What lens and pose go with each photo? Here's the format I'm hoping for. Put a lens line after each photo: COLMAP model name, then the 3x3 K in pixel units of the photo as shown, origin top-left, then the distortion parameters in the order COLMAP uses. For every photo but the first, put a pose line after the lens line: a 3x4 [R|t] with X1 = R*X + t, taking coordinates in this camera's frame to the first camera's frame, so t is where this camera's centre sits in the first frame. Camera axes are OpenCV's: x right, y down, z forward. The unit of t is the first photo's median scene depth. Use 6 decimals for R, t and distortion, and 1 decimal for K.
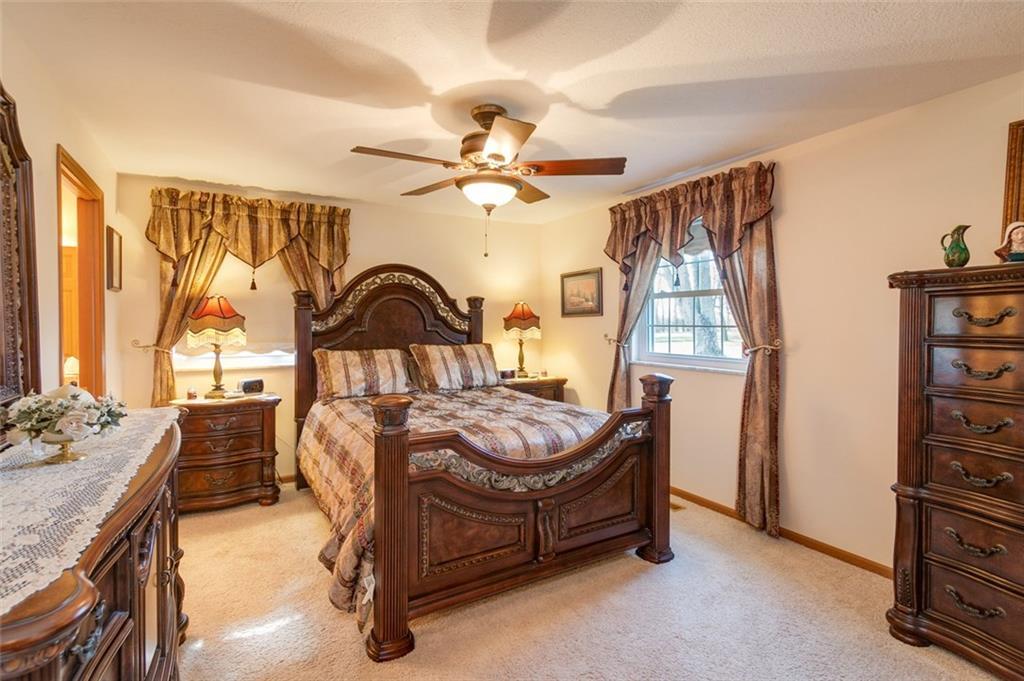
lens RADIAL K [[482.9, 0, 507.5], [0, 482.9, 333.4], [0, 0, 1]] dist [0.000672, -0.000208]
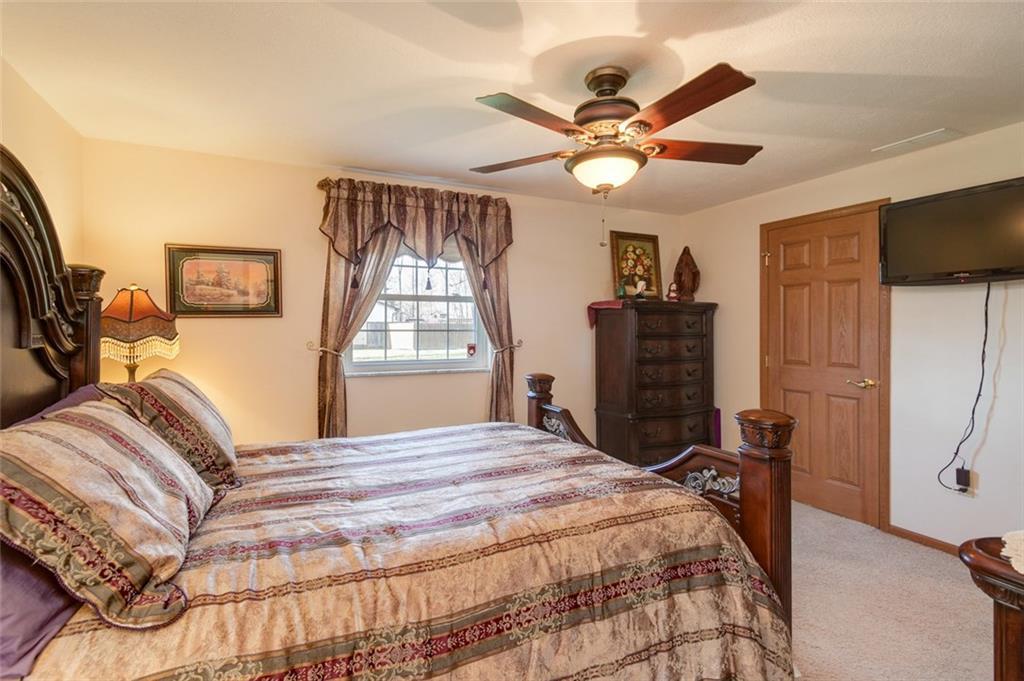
lens RADIAL K [[482.9, 0, 507.5], [0, 482.9, 333.4], [0, 0, 1]] dist [0.000672, -0.000208]
pose [[0.067071, -0.008507, 0.997712, -0.629431], [0.023701, 0.999695, 0.006930, -0.012663], [-0.997467, 0.023182, 0.067252, 0.789050]]
